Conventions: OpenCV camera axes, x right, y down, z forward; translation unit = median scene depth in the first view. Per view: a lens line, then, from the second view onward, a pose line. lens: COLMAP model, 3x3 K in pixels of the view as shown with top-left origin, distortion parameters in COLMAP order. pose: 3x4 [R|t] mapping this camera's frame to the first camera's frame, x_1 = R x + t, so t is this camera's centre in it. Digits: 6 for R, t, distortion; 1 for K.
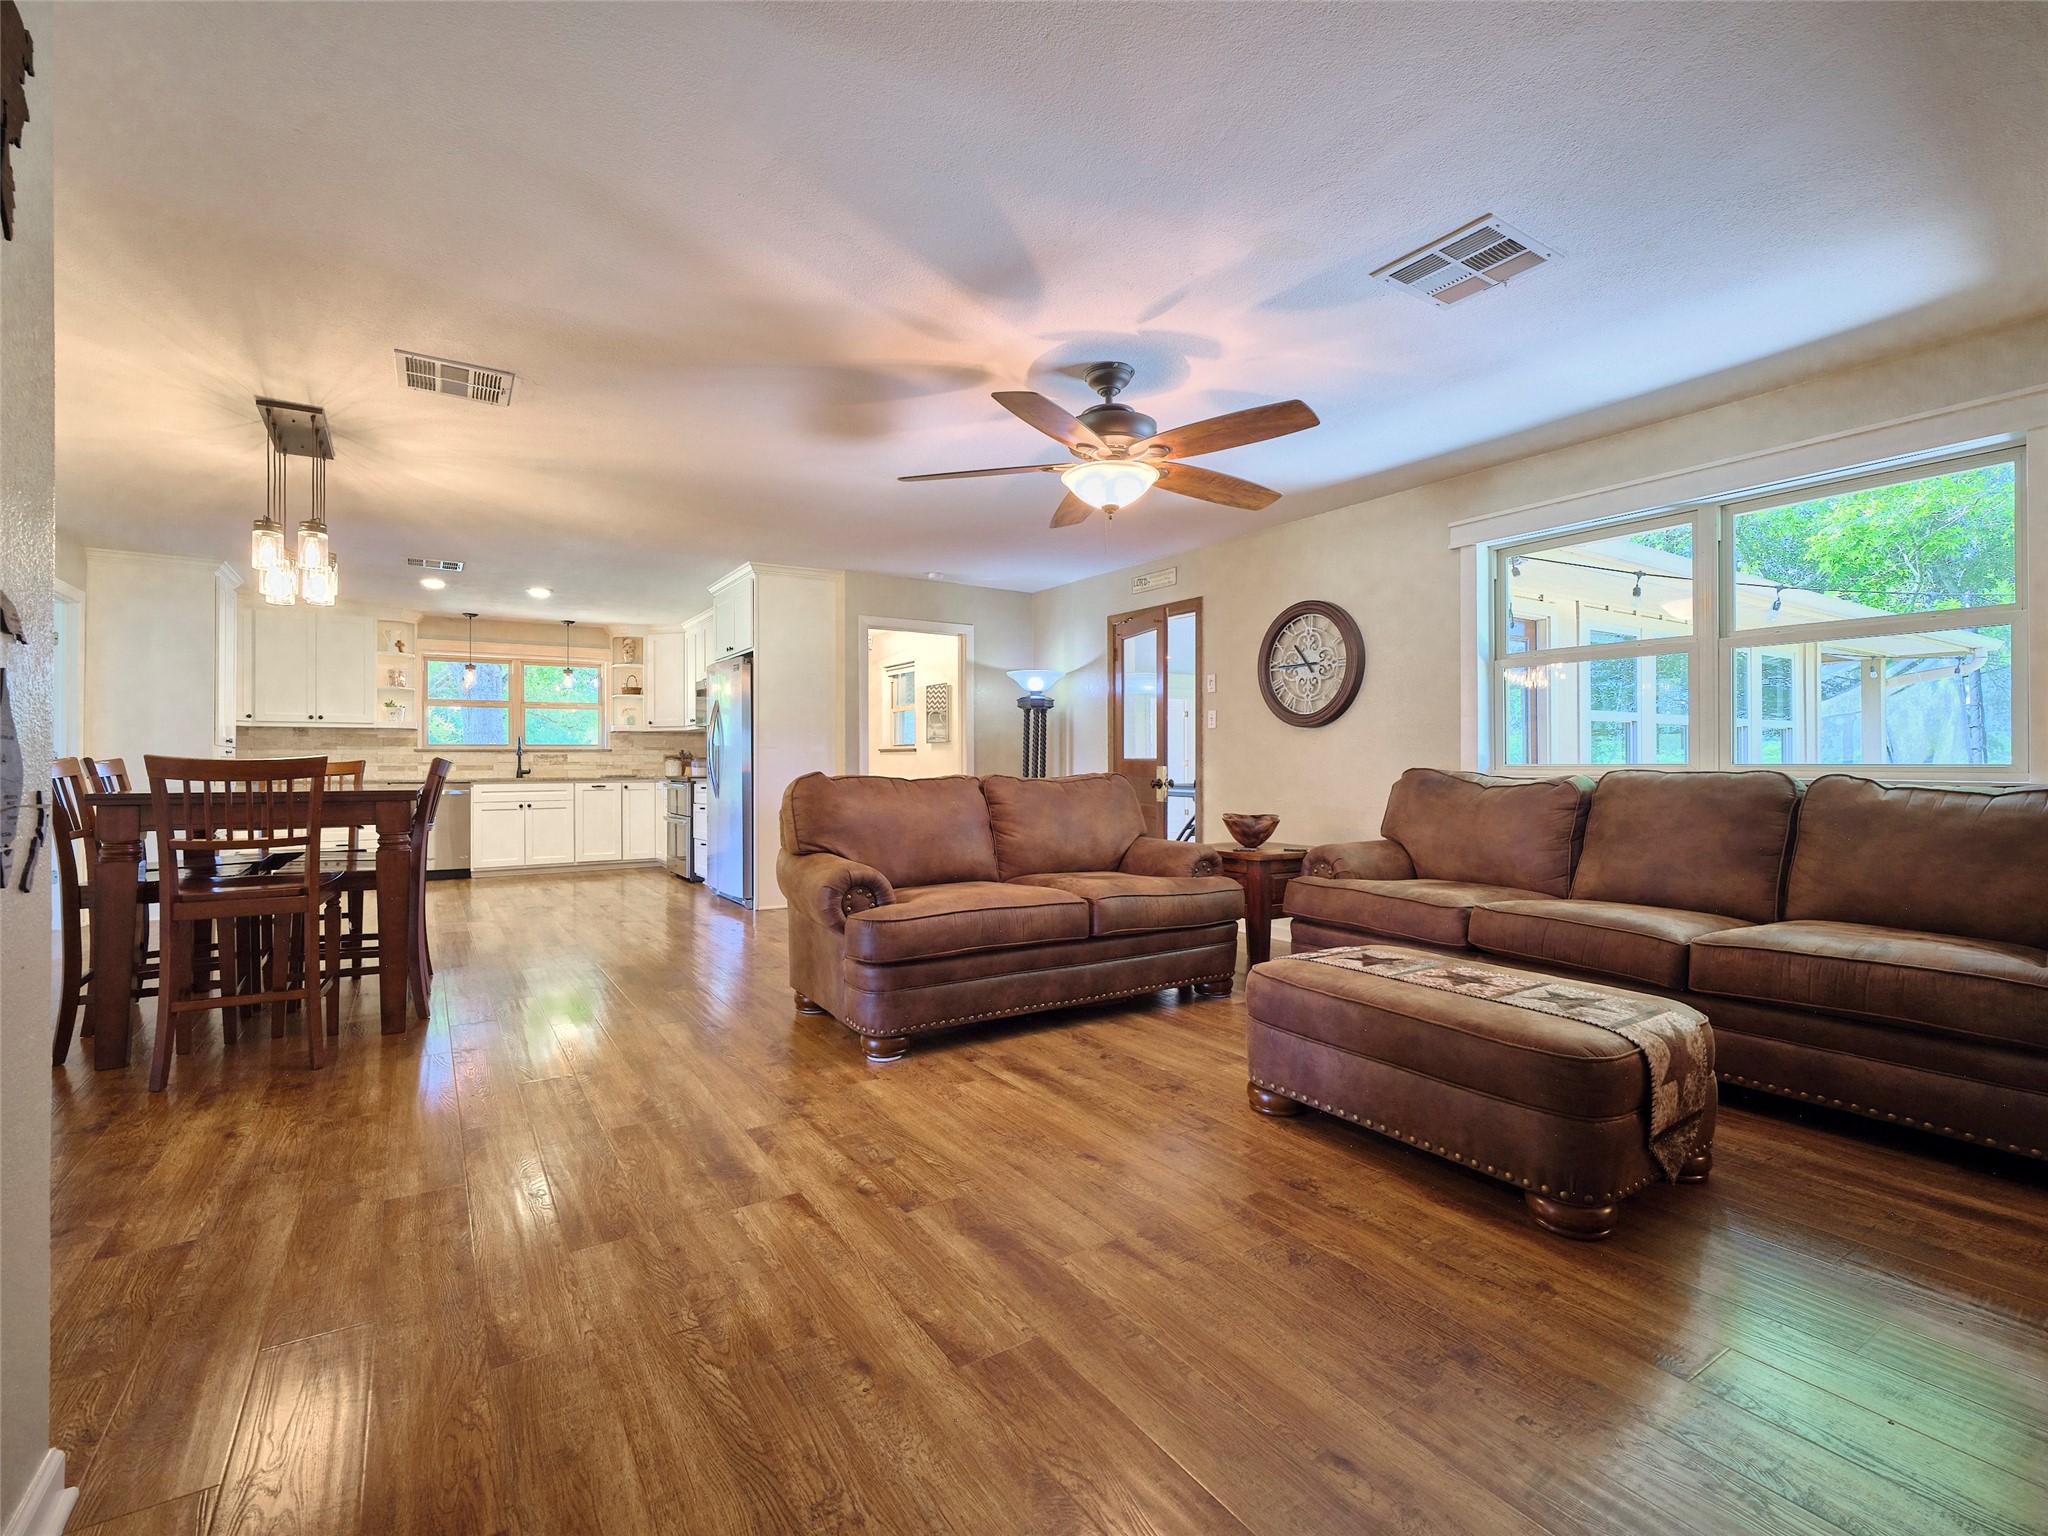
lens RADIAL K [[932.6, 0, 1009.8], [0, 932.6, 761.6], [0, 0, 1]] dist [-0.001864, 0.000840]
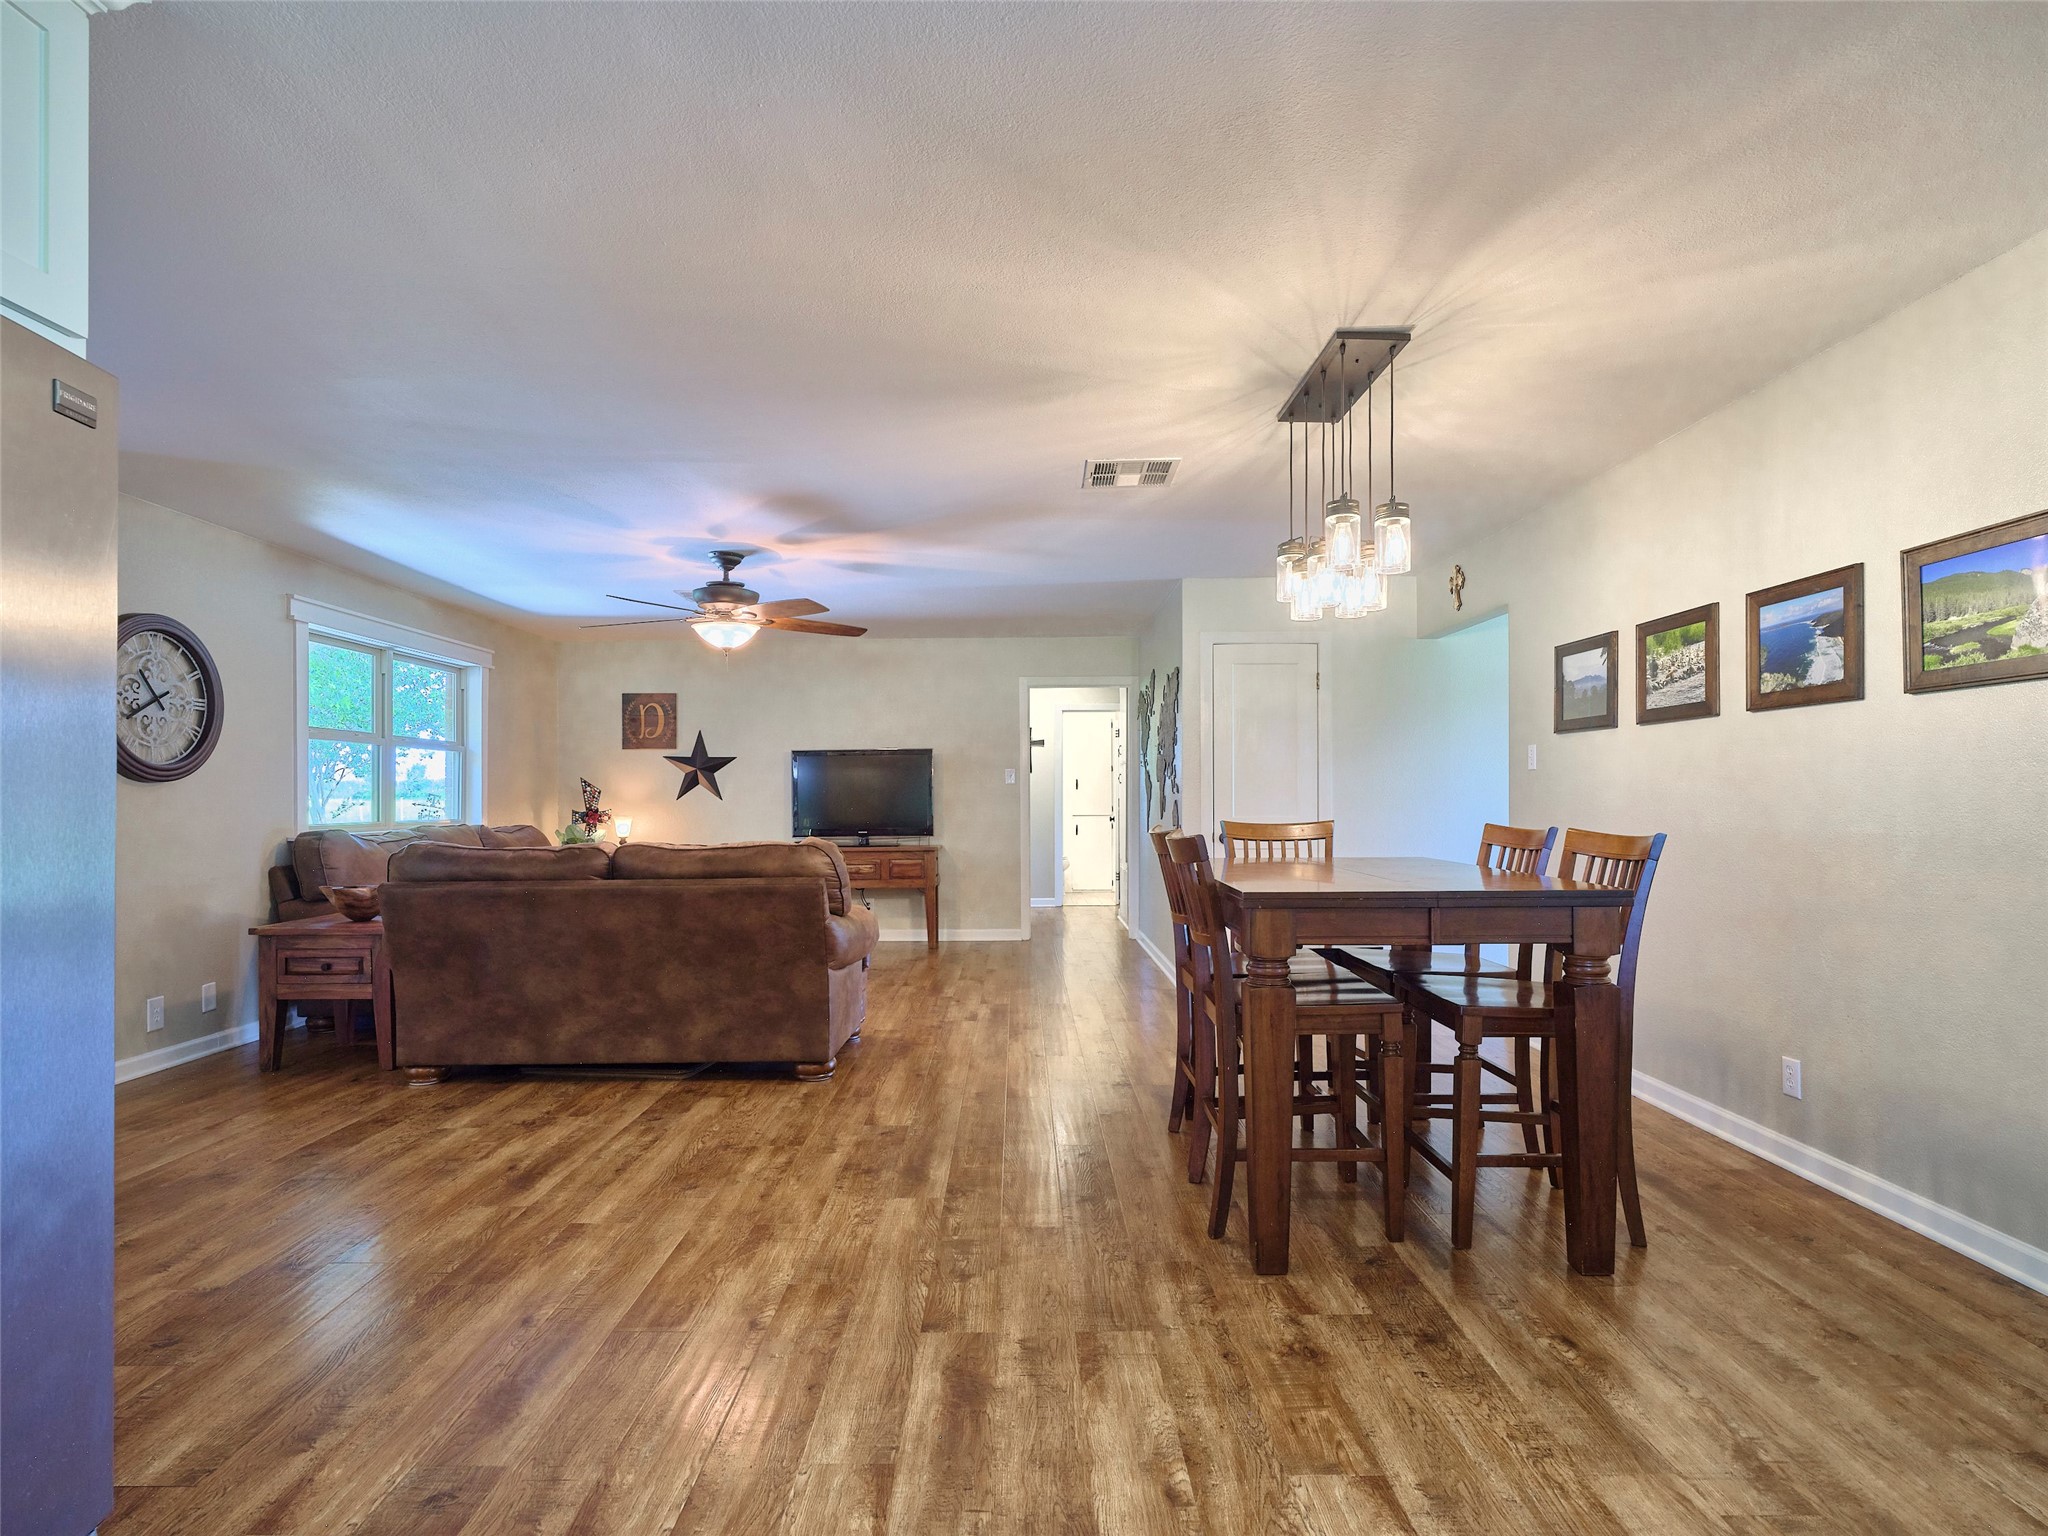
lens RADIAL K [[1099.1, 0, 1023.7], [0, 1099.1, 788.0], [0, 0, 1]] dist [0.000584, 0.000011]
pose [[-0.844521, 0.009092, 0.535446, -1.647937], [0.002585, 0.999913, -0.012902, -0.039039], [-0.535517, -0.009512, -0.844471, 2.992135]]
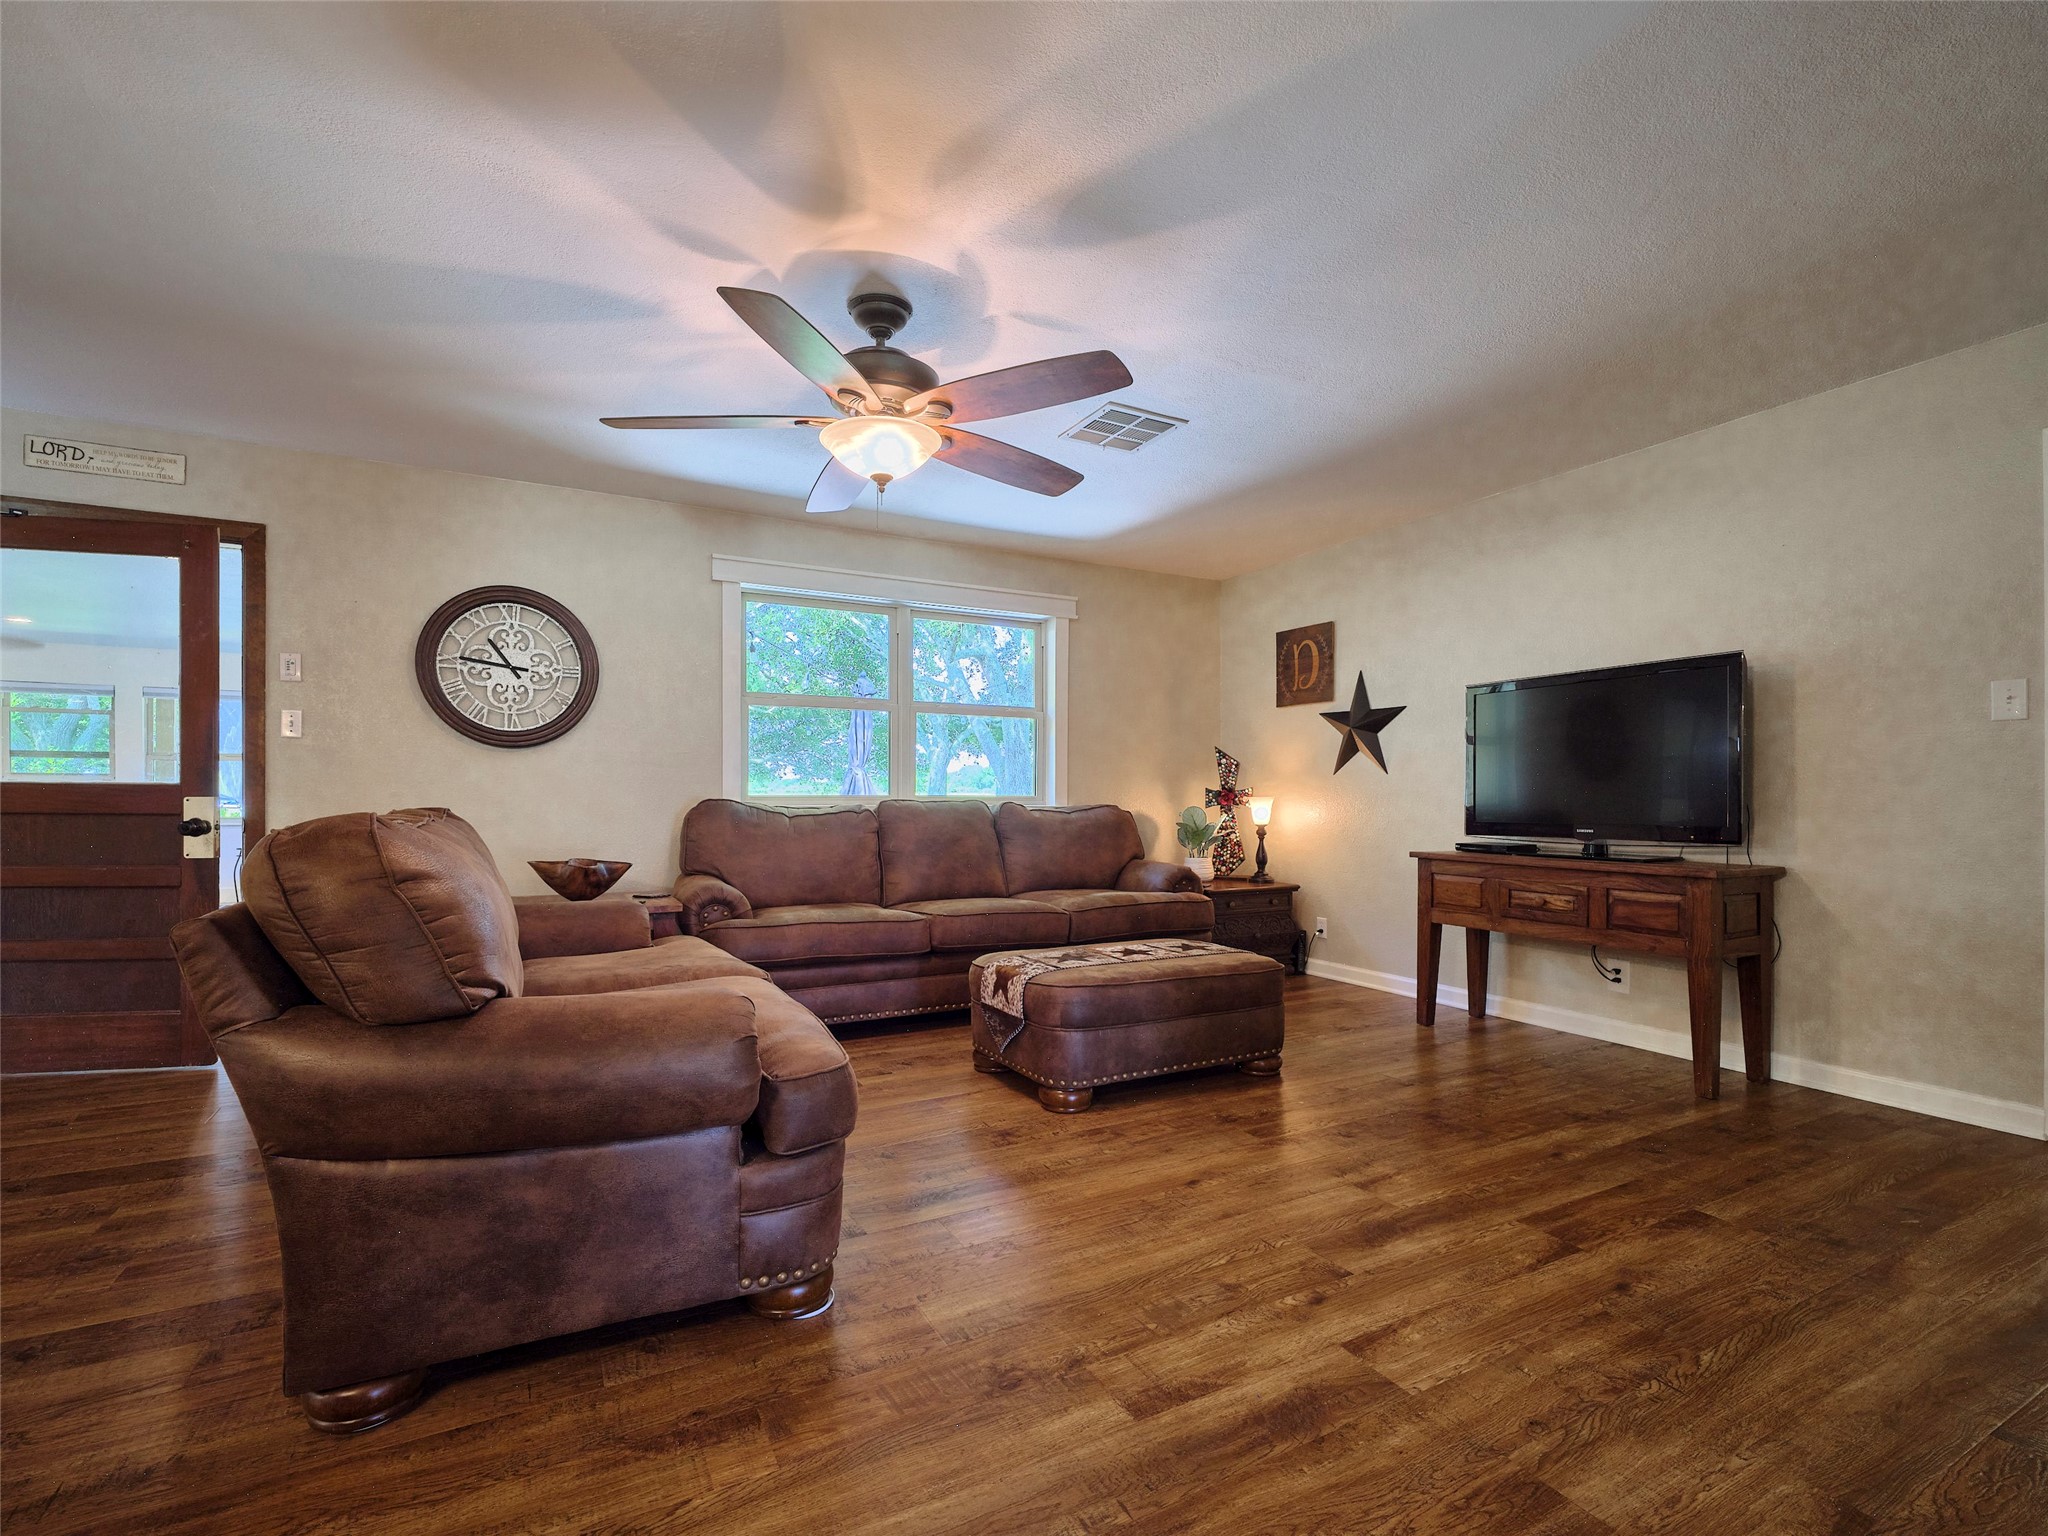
lens RADIAL K [[937.3, 0, 1017.9], [0, 937.3, 797.5], [0, 0, 1]] dist [-0.003068, 0.001082]
pose [[0.073477, -0.002213, 0.997294, -0.939559], [-0.005566, 0.999981, 0.002629, 0.001878], [-0.997281, -0.005744, 0.073464, 1.108647]]
